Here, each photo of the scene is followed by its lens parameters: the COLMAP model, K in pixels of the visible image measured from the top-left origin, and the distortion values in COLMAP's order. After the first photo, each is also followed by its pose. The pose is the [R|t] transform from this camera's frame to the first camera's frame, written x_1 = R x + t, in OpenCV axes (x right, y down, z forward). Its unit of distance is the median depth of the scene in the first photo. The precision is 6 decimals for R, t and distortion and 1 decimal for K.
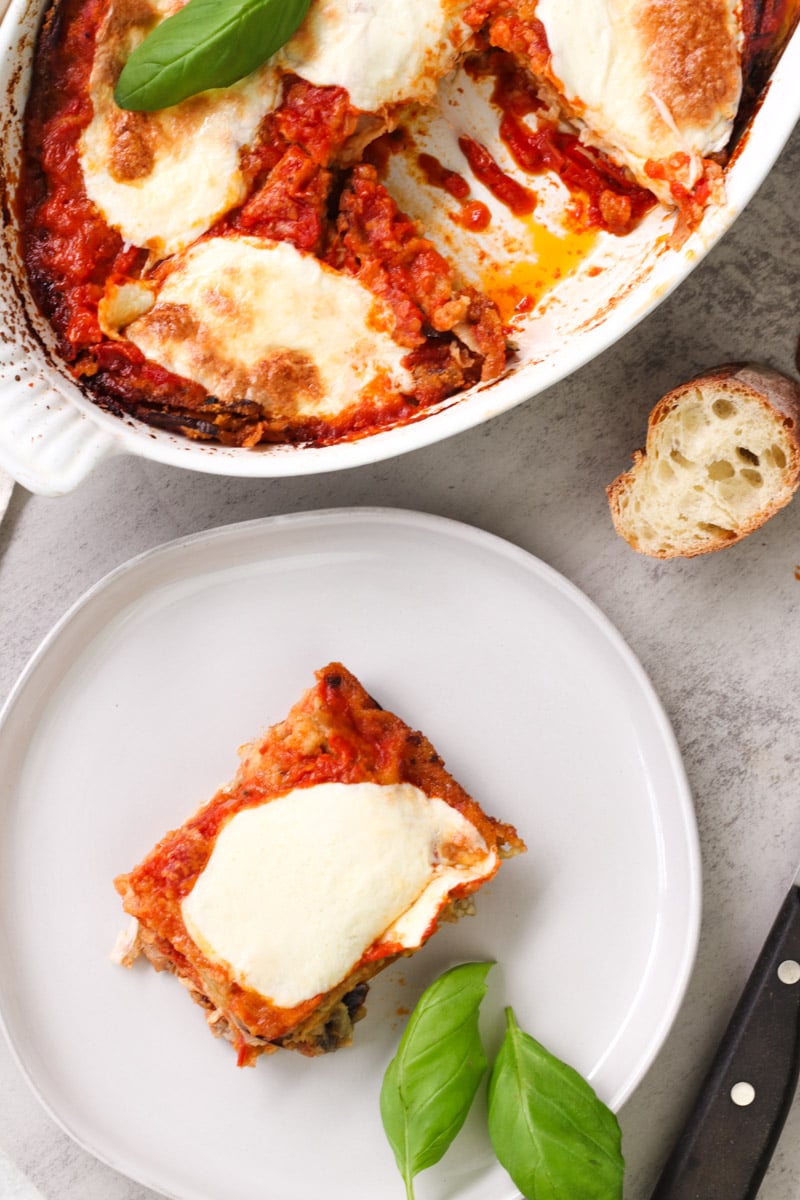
lens RADIAL K [[3001.9, 0, 400.0], [0, 3001.9, 600.0], [0, 0, 1]] dist [-0.117579, -0.036652]
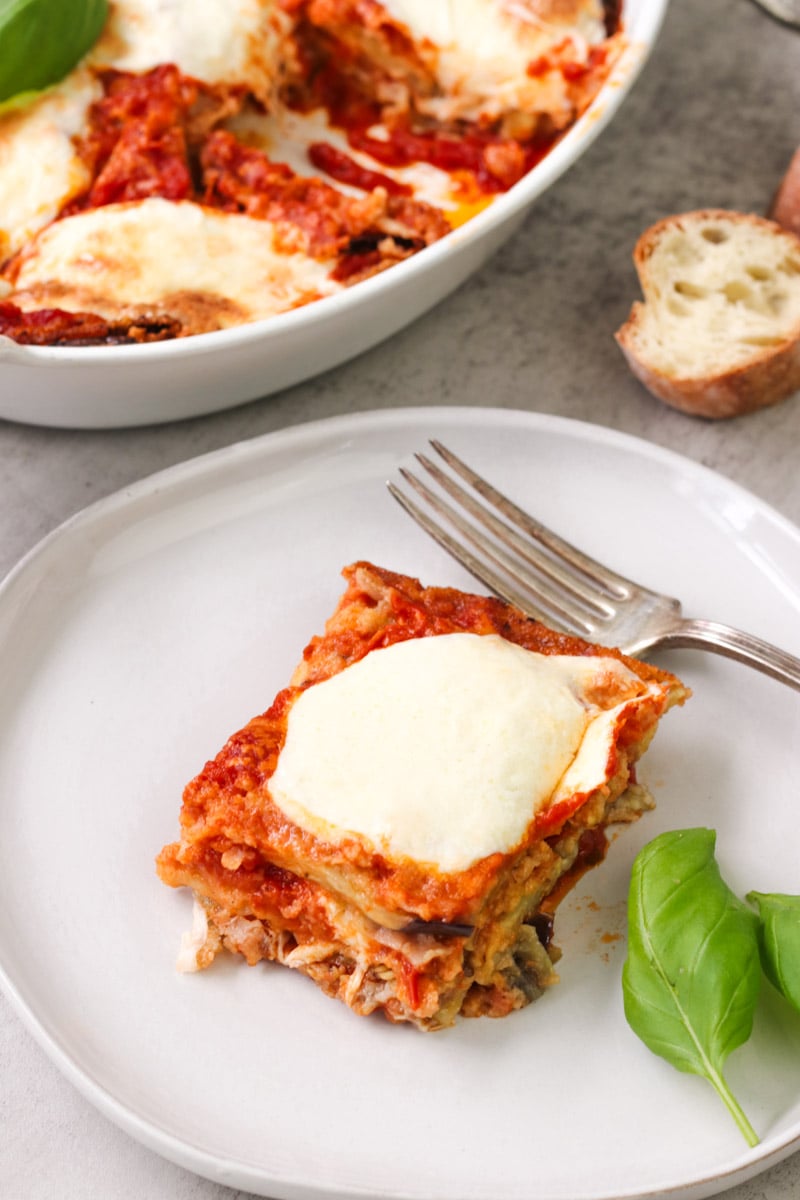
lens RADIAL K [[3001.9, 0, 400.0], [0, 3001.9, 600.0], [0, 0, 1]] dist [-0.117579, -0.036652]
pose [[0.947231, -0.204207, 0.247091, -0.201286], [0.314506, 0.741068, -0.593216, 0.478288], [-0.061973, 0.639623, 0.766186, 0.430219]]
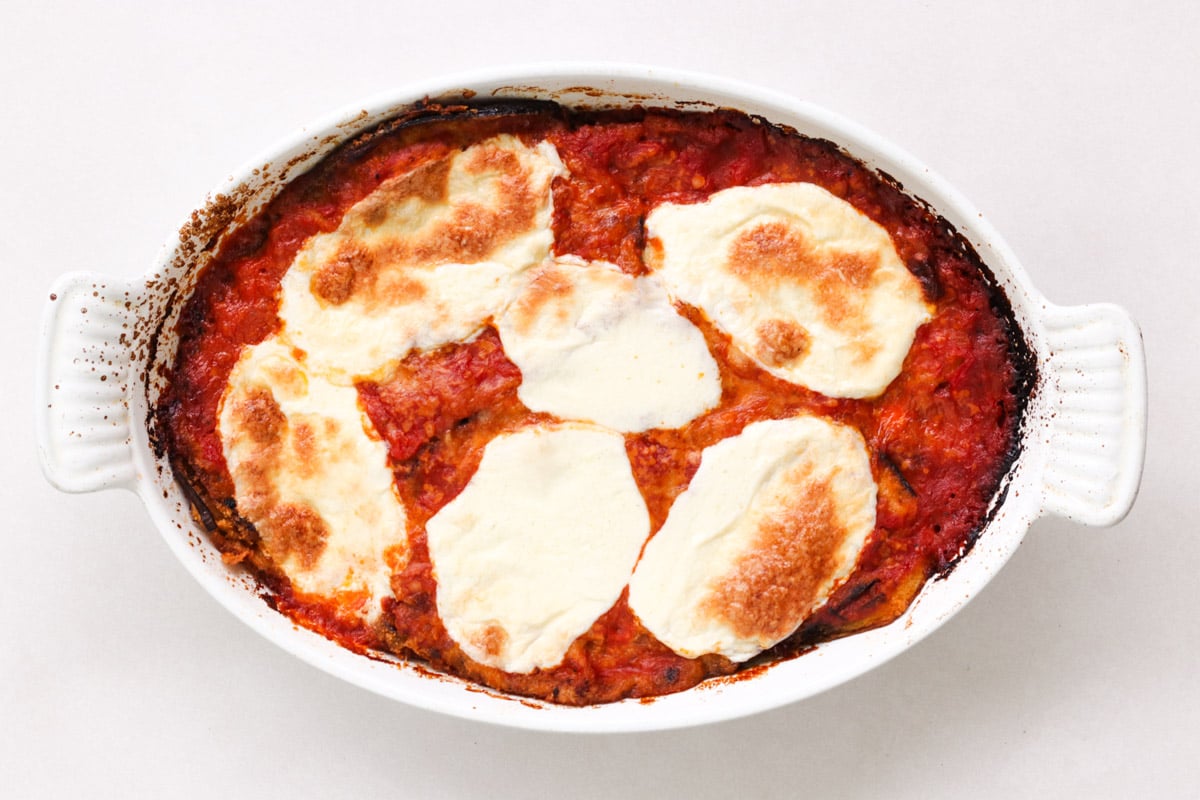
lens RADIAL K [[3001.9, 0, 600.0], [0, 3001.9, 400.0], [0, 0, 1]] dist [-0.117579, -0.036652]
pose [[0.720441, 0.693149, 0.022563, -0.017086], [-0.690419, 0.713774, 0.117678, -0.309918], [0.065463, -0.100358, 0.992795, -0.058445]]
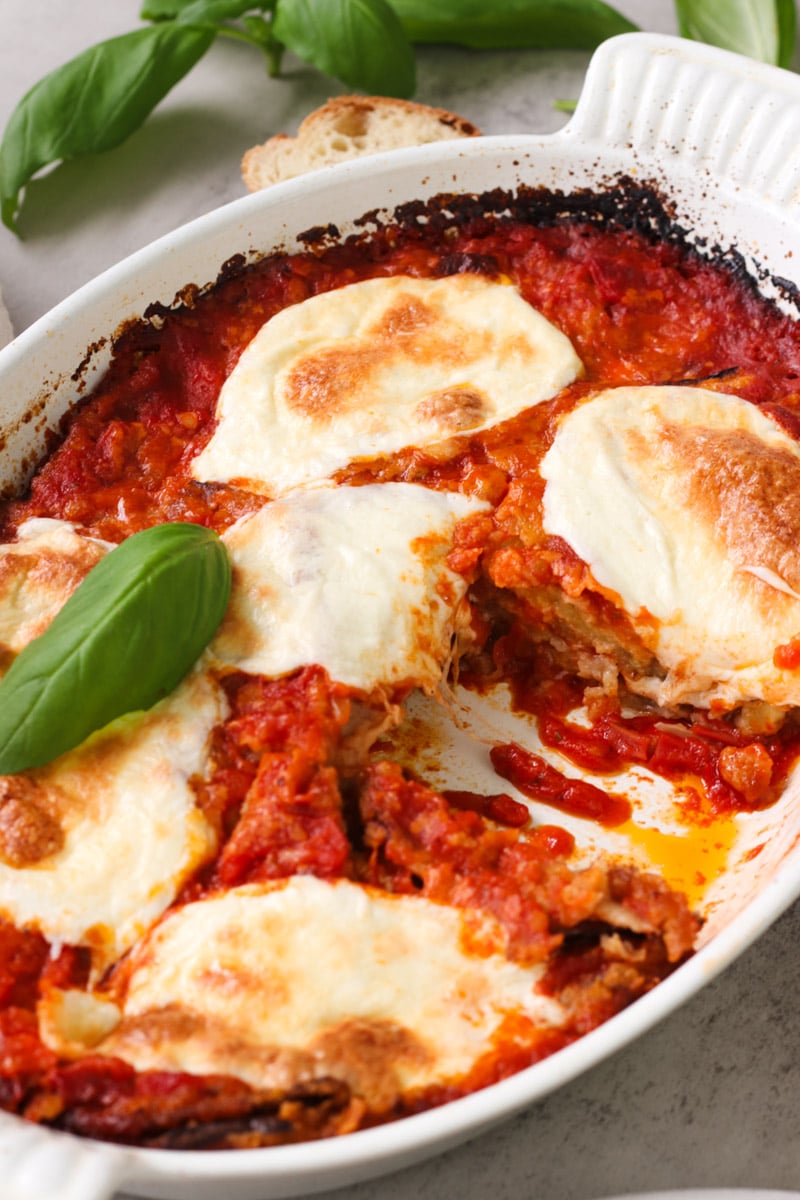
lens RADIAL K [[3001.9, 0, 400.0], [0, 3001.9, 600.0], [0, 0, 1]] dist [-0.117579, -0.036652]
pose [[0.948102, -0.217215, 0.232208, -0.152530], [0.315438, 0.734448, -0.600904, 0.225031], [-0.040019, 0.642965, 0.764849, 0.477871]]
